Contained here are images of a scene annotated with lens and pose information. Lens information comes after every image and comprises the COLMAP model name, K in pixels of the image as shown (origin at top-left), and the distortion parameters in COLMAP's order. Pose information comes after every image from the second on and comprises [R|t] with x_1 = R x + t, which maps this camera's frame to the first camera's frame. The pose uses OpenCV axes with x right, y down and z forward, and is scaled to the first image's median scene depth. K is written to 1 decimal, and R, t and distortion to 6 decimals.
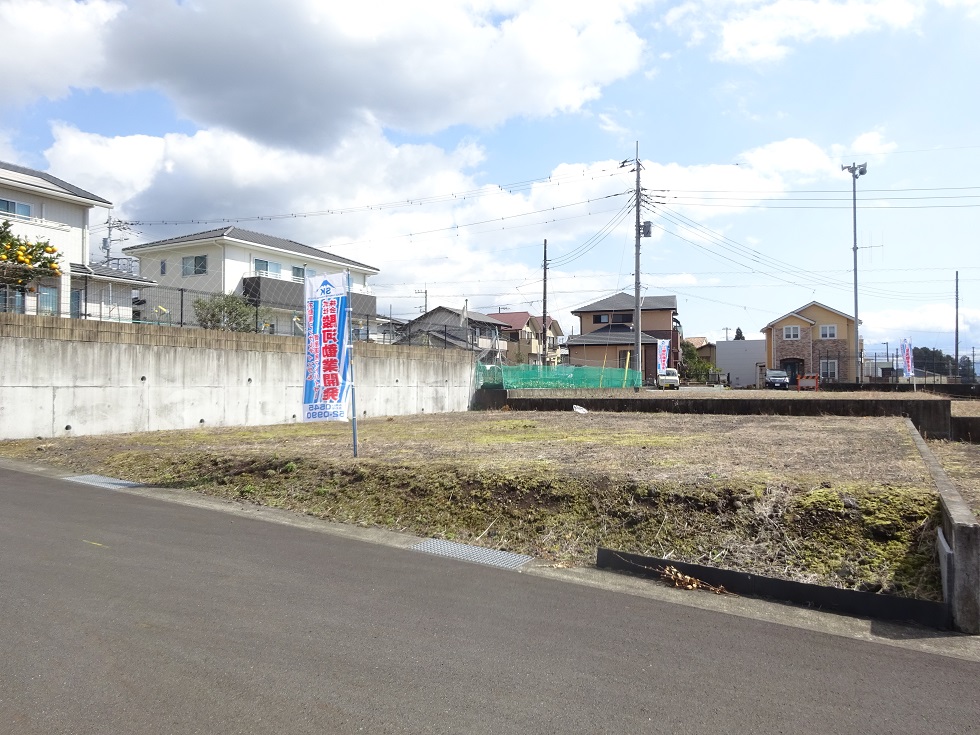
lens RADIAL K [[686.3, 0, 505.0], [0, 686.3, 387.1], [0, 0, 1]] dist [-0.035937, 0.002271]
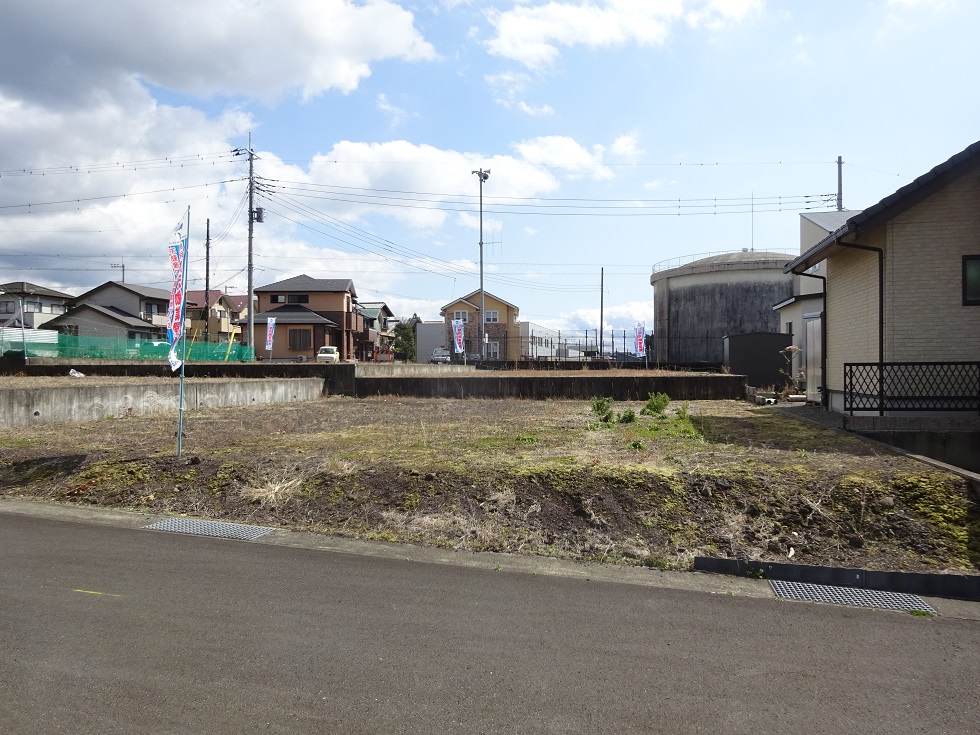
lens RADIAL K [[696.2, 0, 472.8], [0, 696.2, 365.4], [0, 0, 1]] dist [0.002199, 0.003638]
pose [[0.965714, 0.006319, 0.259530, 0.247831], [-0.004062, 0.999949, -0.009230, 0.014887], [-0.259575, 0.007860, 0.965691, -0.144114]]
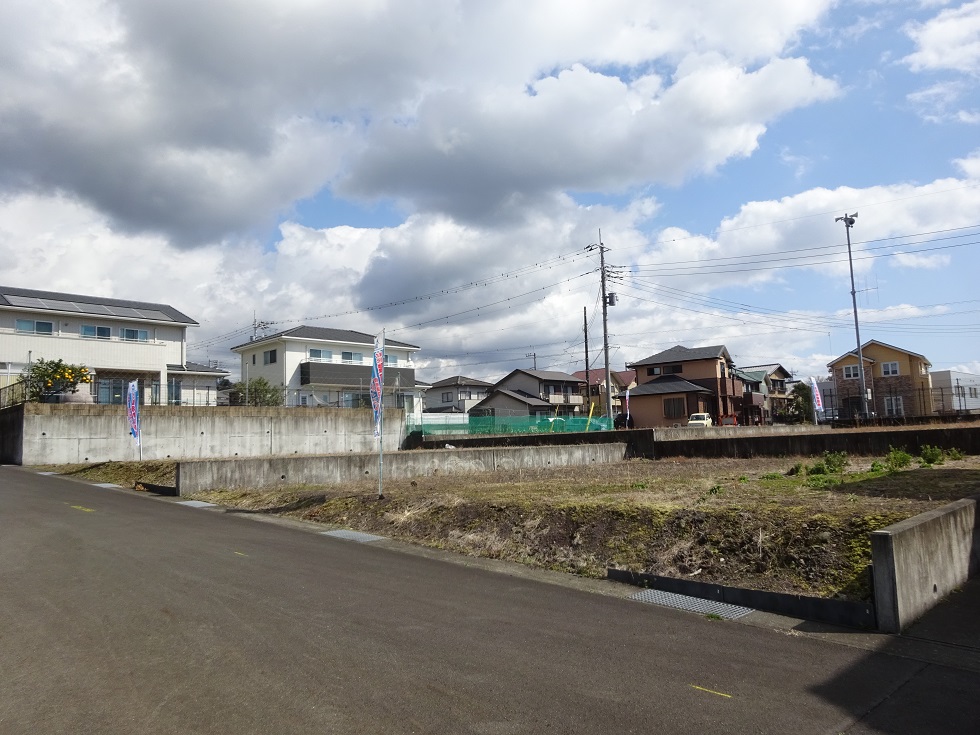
lens RADIAL K [[690.6, 0, 500.4], [0, 690.6, 380.6], [0, 0, 1]] dist [0.005340, 0.004984]
pose [[0.957095, -0.059310, -0.283638, 0.355091], [0.033462, 0.994903, -0.095126, 0.020344], [0.287834, 0.081553, 0.954202, -0.202668]]
